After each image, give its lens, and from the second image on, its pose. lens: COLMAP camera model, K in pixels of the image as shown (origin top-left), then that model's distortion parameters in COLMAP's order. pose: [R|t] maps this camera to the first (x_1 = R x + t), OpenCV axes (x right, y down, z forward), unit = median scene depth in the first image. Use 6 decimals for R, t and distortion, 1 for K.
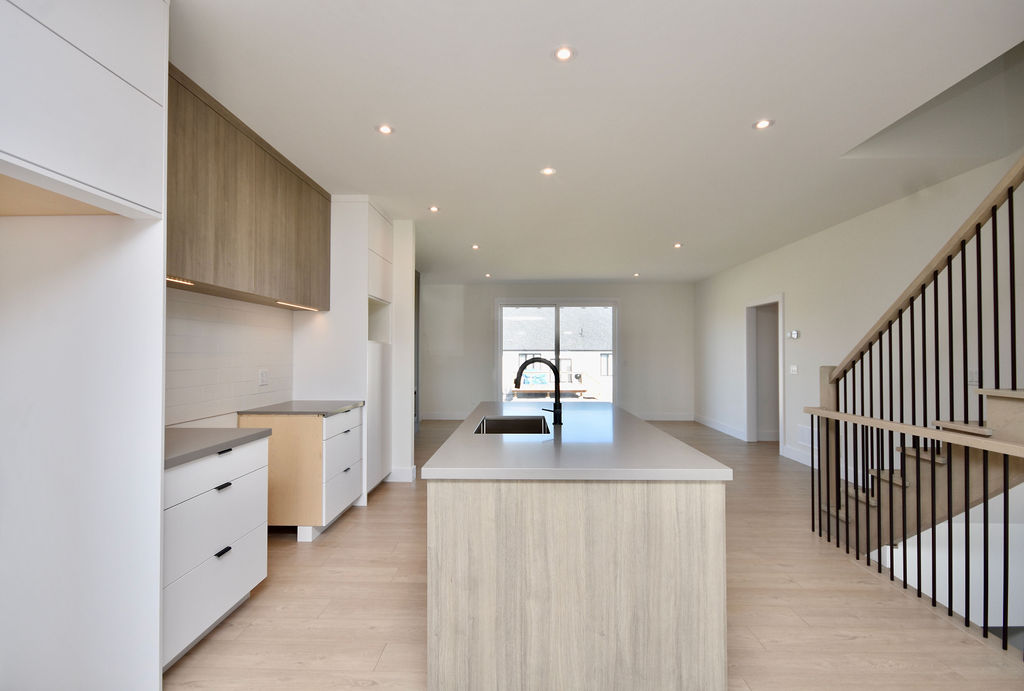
lens RADIAL K [[486.1, 0, 512.0], [0, 486.1, 345.5], [0, 0, 1]] dist [0.004776, 0.000546]
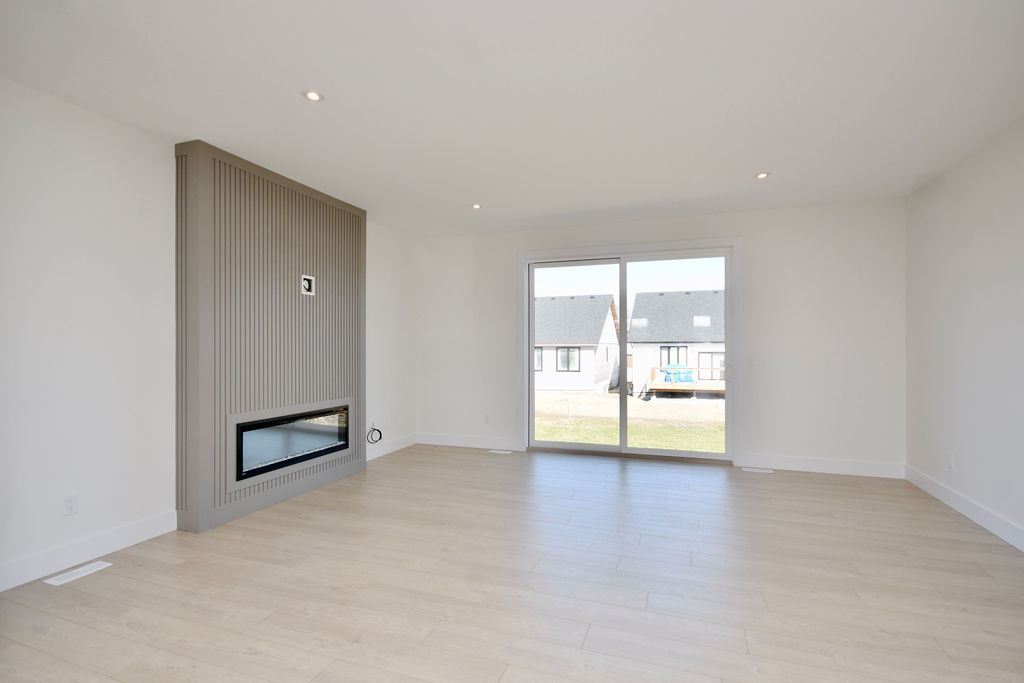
lens RADIAL K [[483.9, 0, 516.1], [0, 483.9, 343.4], [0, 0, 1]] dist [0.001294, -0.000058]
pose [[0.950797, -0.003481, -0.309797, 0.523896], [0.006563, 0.999939, 0.008908, 0.037757], [0.309747, -0.010503, 0.950761, 1.443646]]
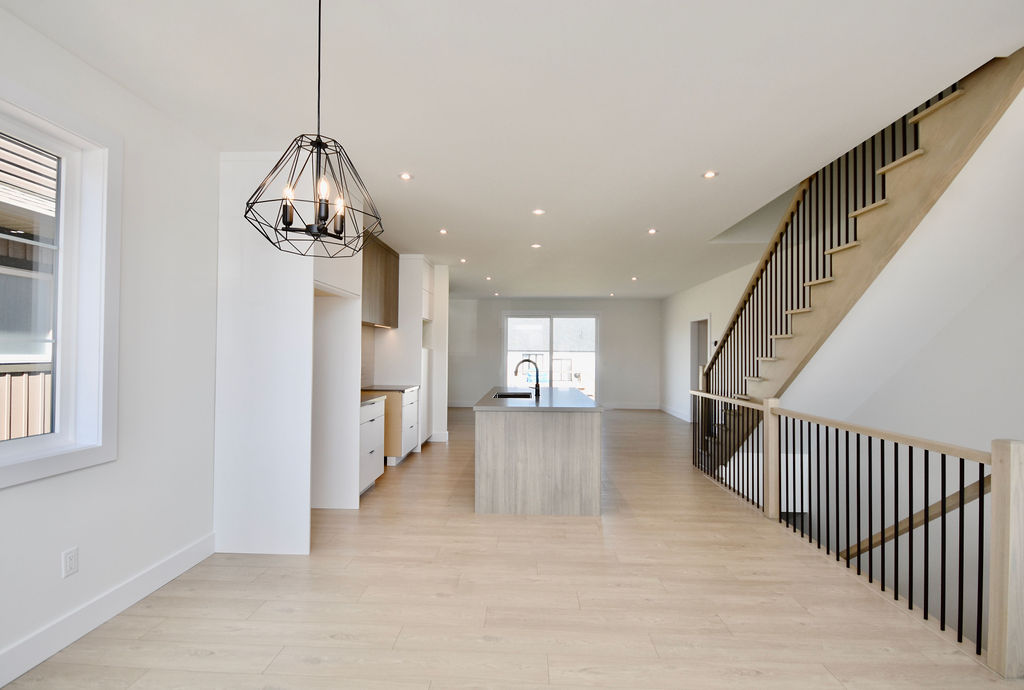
lens RADIAL K [[475.0, 0, 513.3], [0, 475.0, 348.7], [0, 0, 1]] dist [0.000640, -0.000014]
pose [[0.999941, 0.007569, -0.007779, 0.014690], [-0.007516, 0.999948, 0.006838, -0.026989], [0.007831, -0.006779, 0.999946, -0.795456]]
